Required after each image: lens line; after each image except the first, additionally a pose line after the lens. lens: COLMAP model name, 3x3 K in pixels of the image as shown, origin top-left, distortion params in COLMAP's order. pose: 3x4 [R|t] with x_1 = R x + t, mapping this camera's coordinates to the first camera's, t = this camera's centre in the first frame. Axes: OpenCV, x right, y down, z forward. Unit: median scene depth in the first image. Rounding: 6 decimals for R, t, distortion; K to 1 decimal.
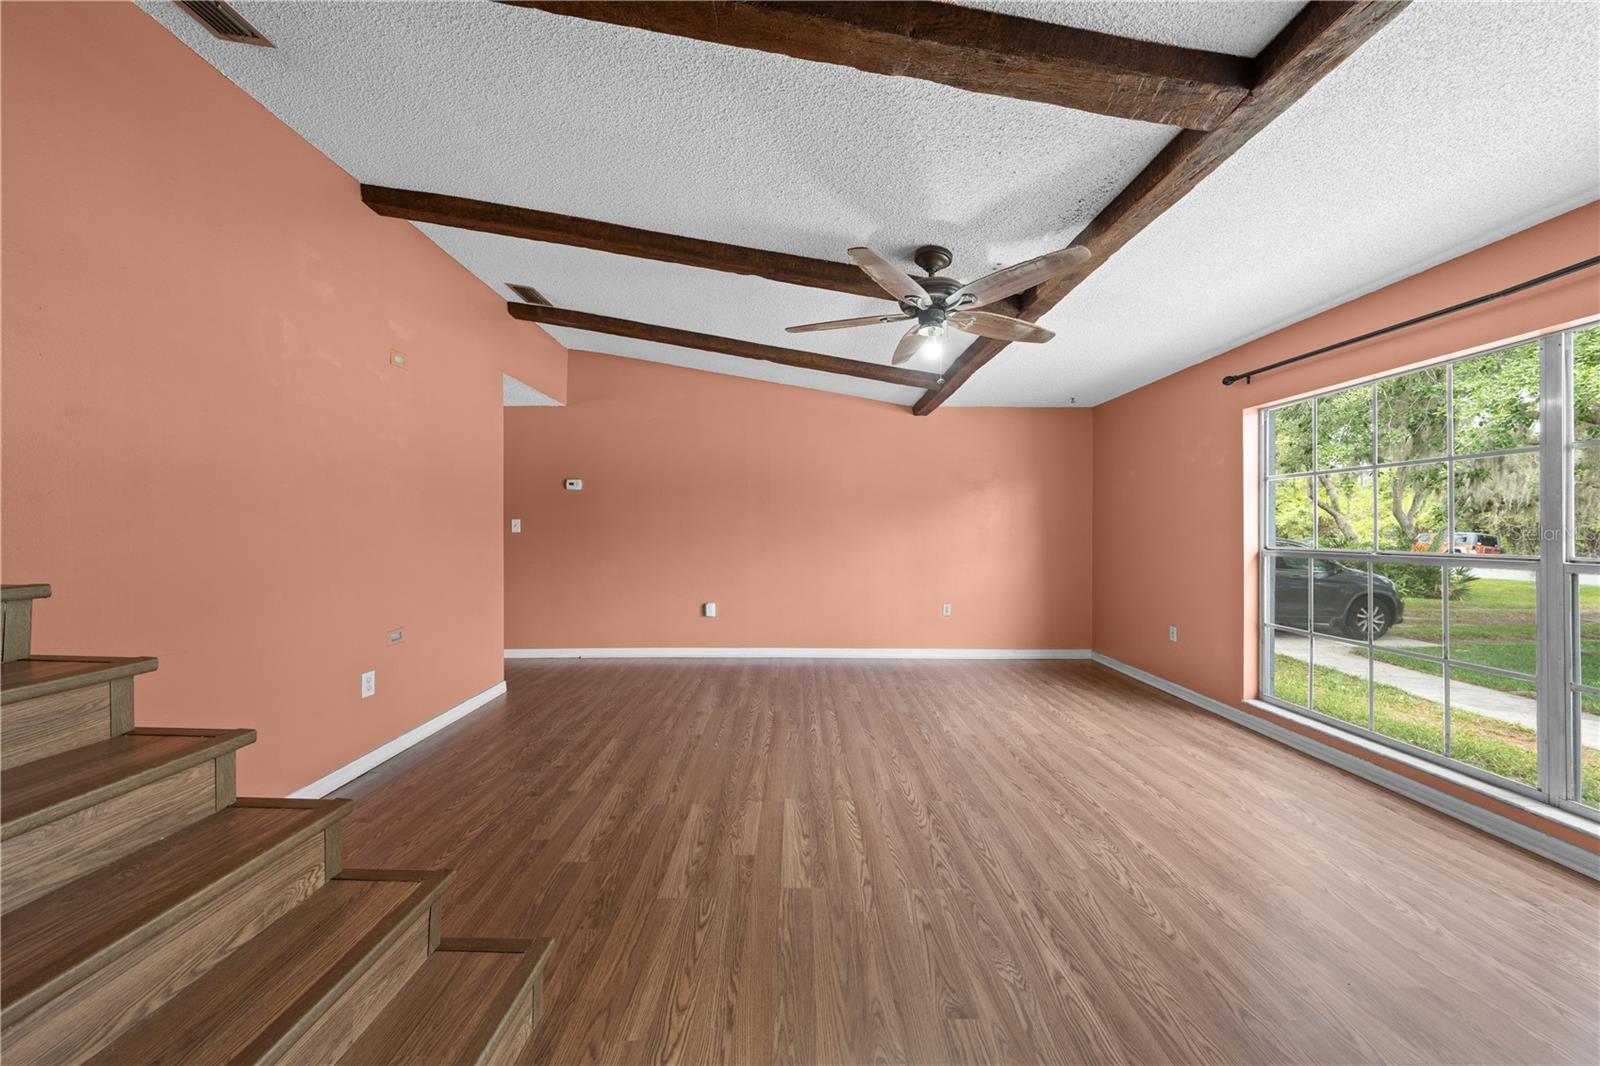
lens RADIAL K [[538.9, 0, 800.0], [0, 538.9, 533.0], [0, 0, 1]] dist [-0.002470, 0.000008]
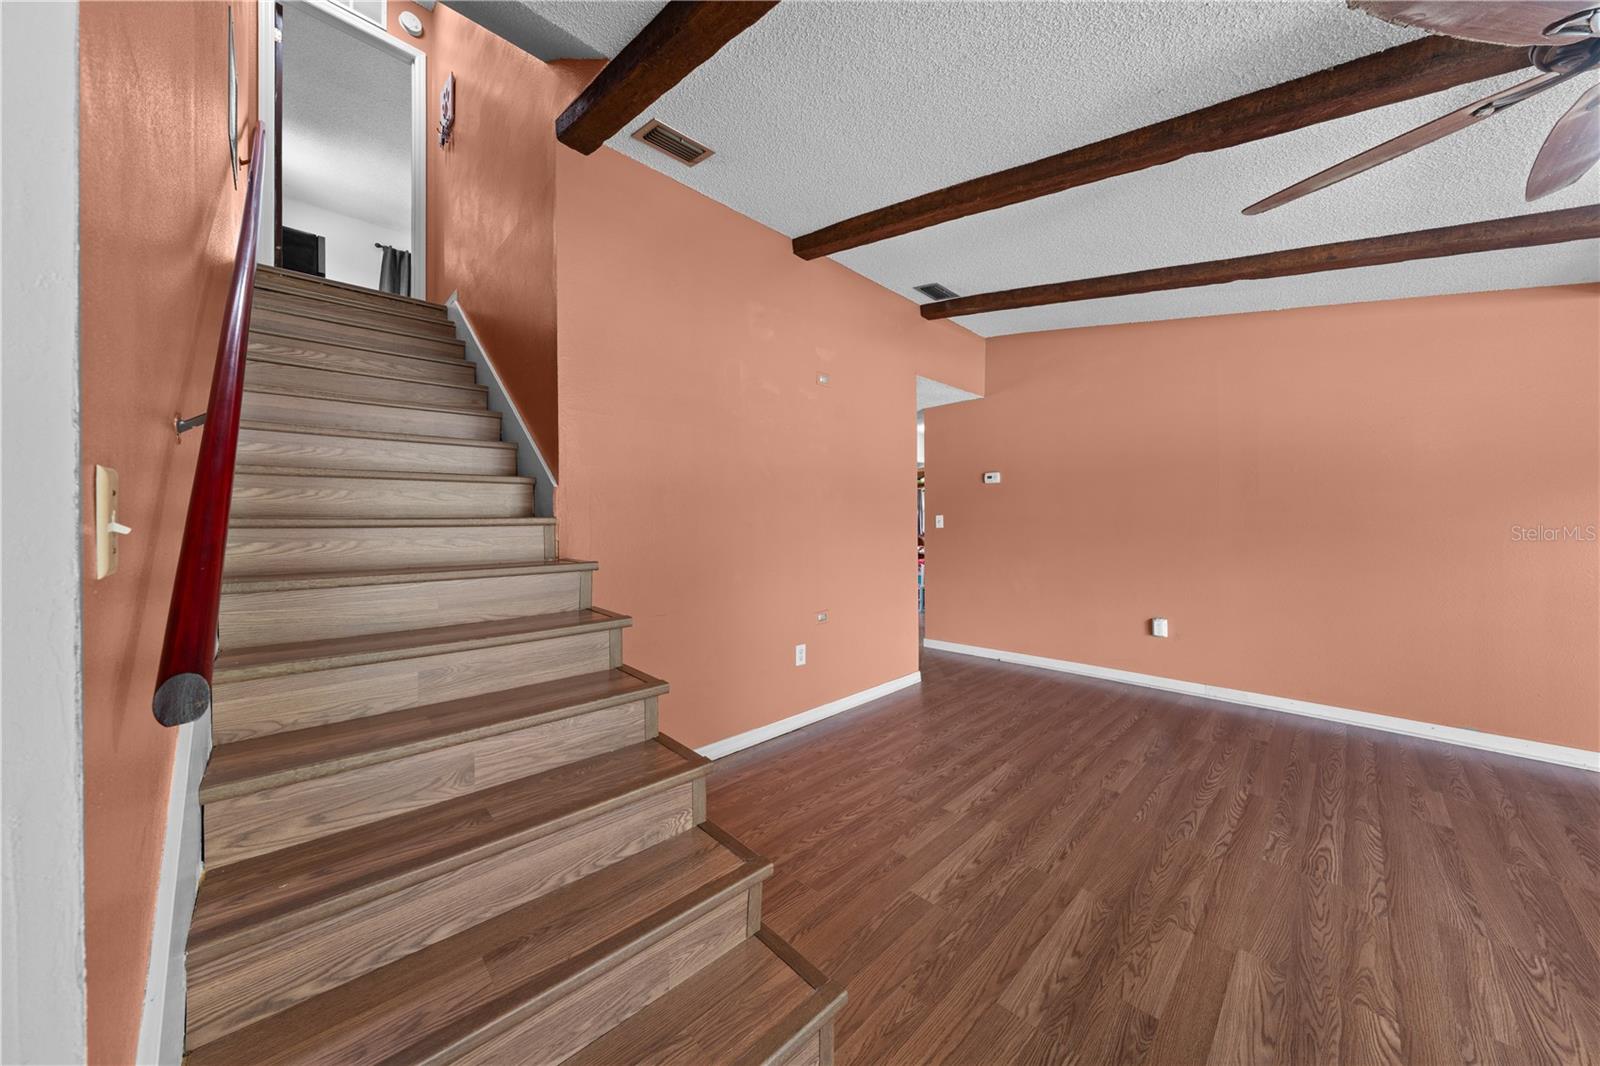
lens RADIAL K [[539.7, 0, 801.6], [0, 539.7, 525.0], [0, 0, 1]] dist [-0.002797, 0.000109]
pose [[0.694404, -0.004027, -0.719574, 0.065535], [-0.000574, 0.999981, -0.006151, -0.000644], [0.719585, 0.004684, 0.694389, 0.173145]]
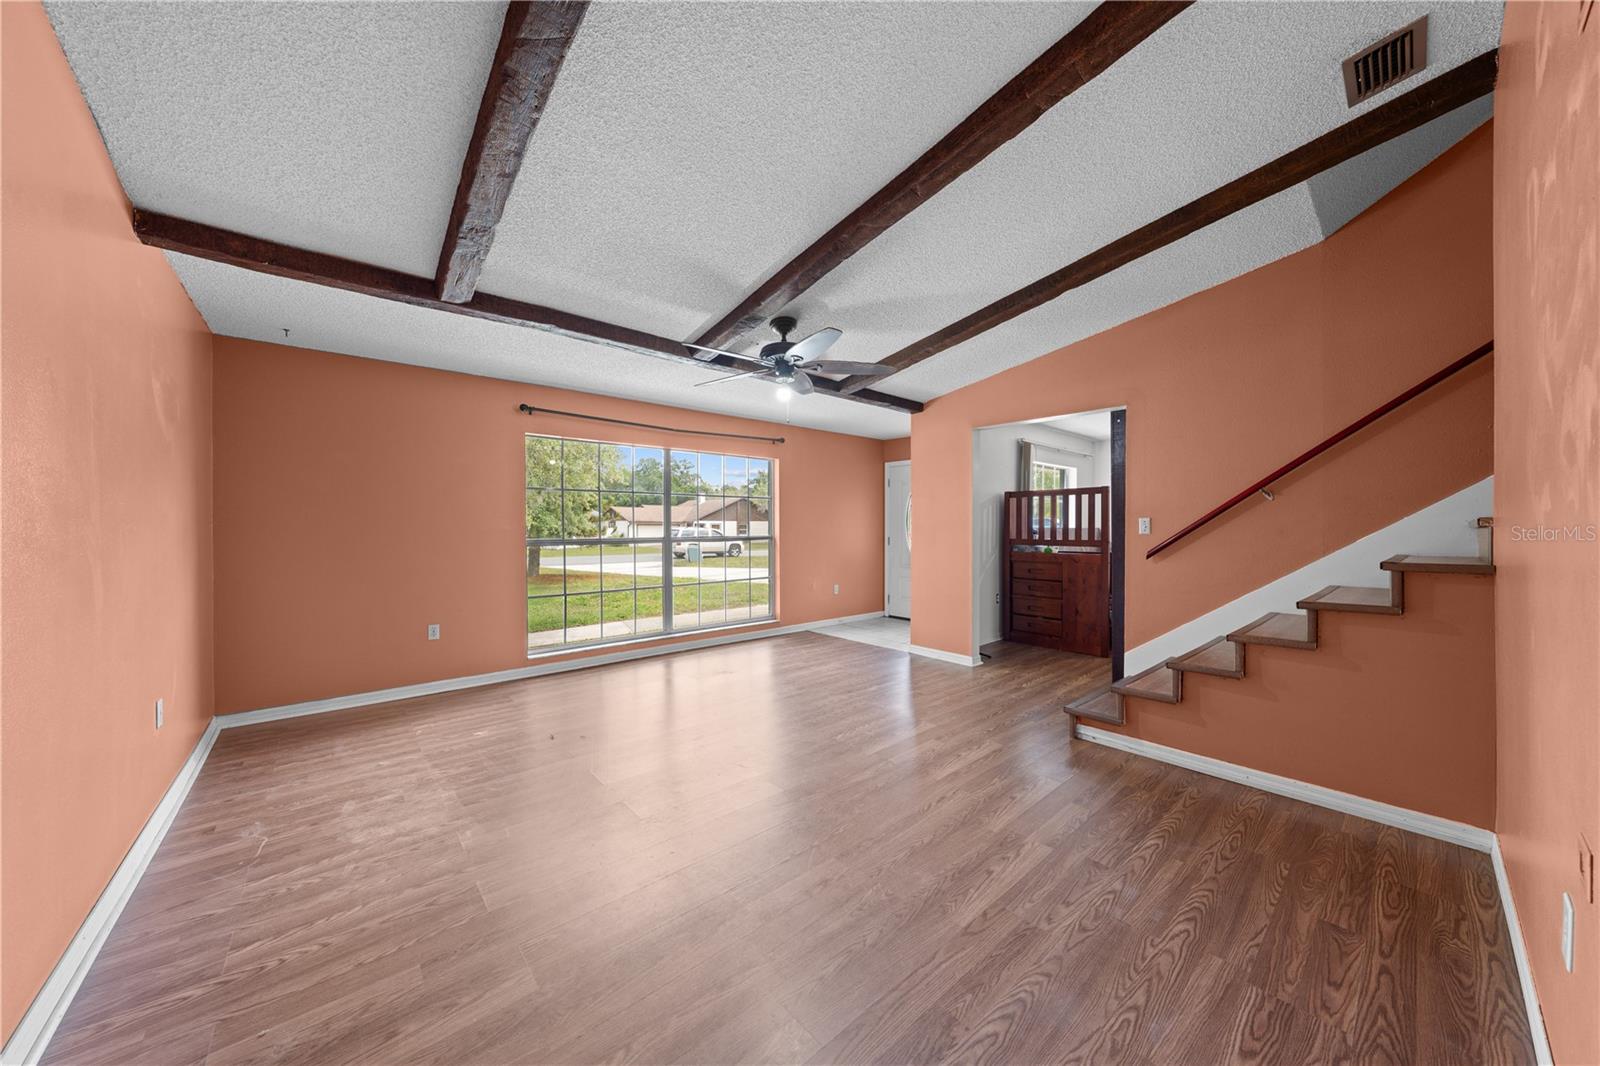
lens RADIAL K [[544.4, 0, 802.5], [0, 544.4, 534.6], [0, 0, 1]] dist [-0.000769, -0.000024]
pose [[-0.654682, -0.013128, 0.755791, -0.757943], [0.004975, 0.999753, 0.021675, -0.015633], [-0.755888, 0.017950, -0.654454, 1.724040]]
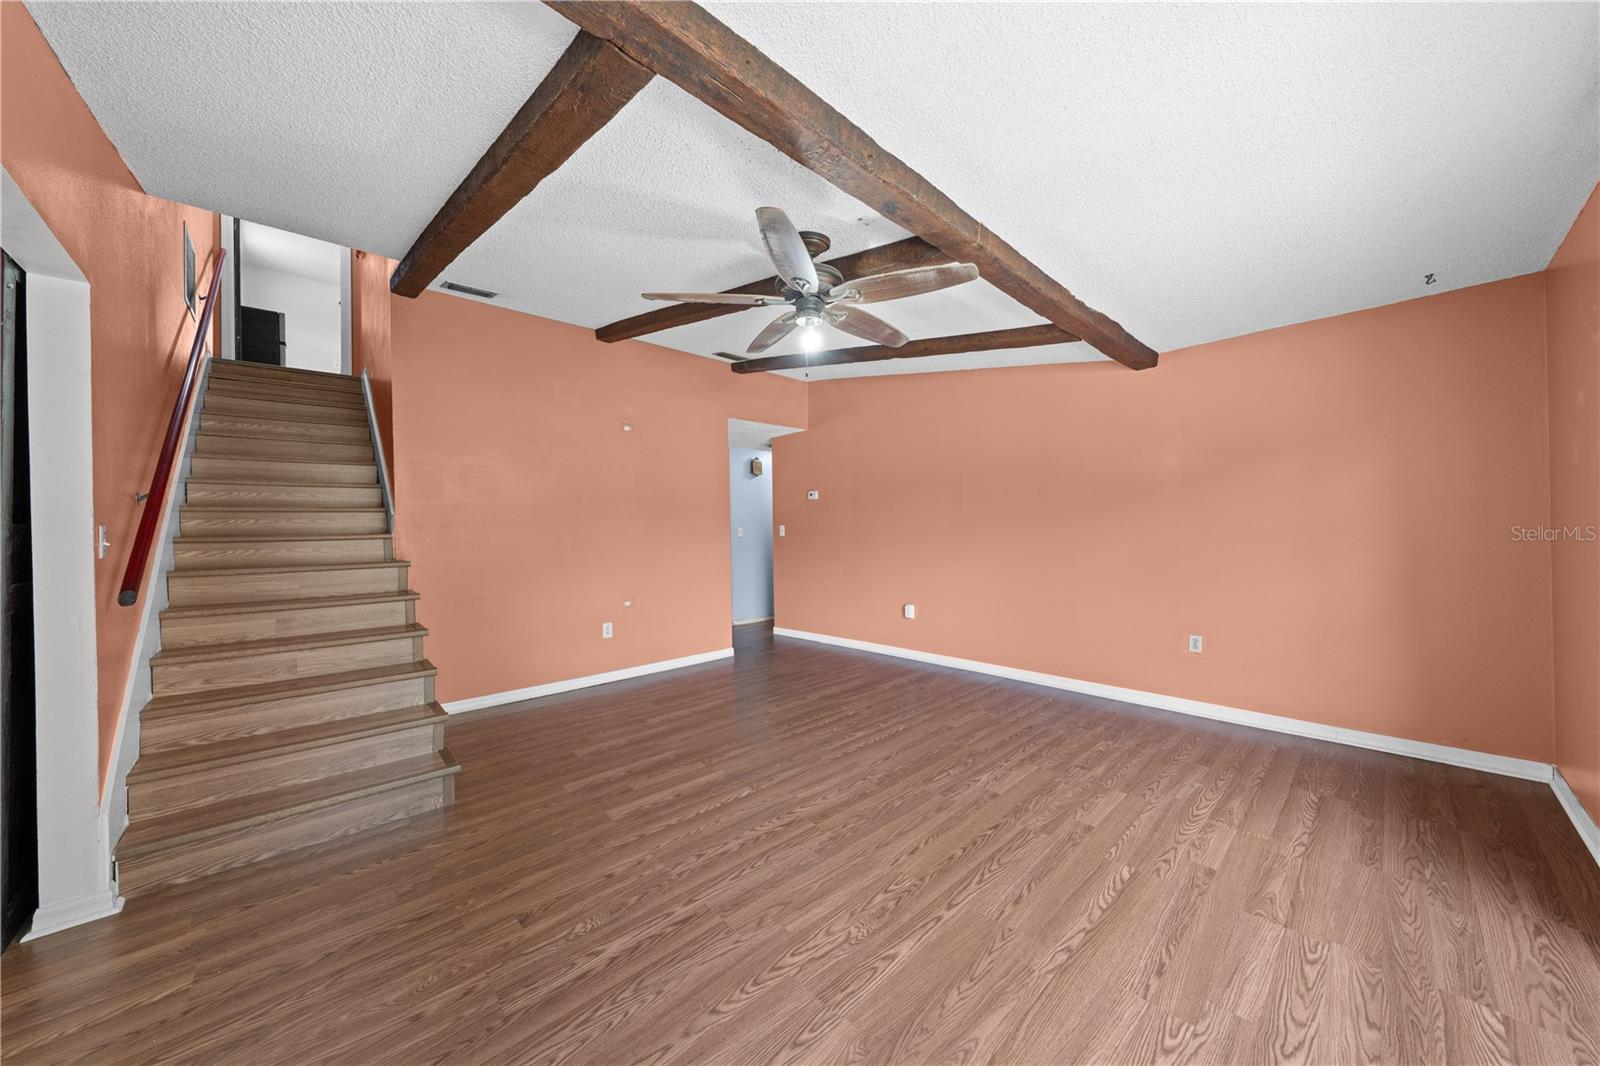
lens RADIAL K [[548.3, 0, 800.0], [0, 548.3, 533.0], [0, 0, 1]] dist [-0.002164, -0.000020]
pose [[0.675250, -0.011862, -0.737494, 0.865732], [0.011719, 0.999917, -0.005353, -0.000346], [0.737496, -0.005028, 0.675333, 0.313251]]
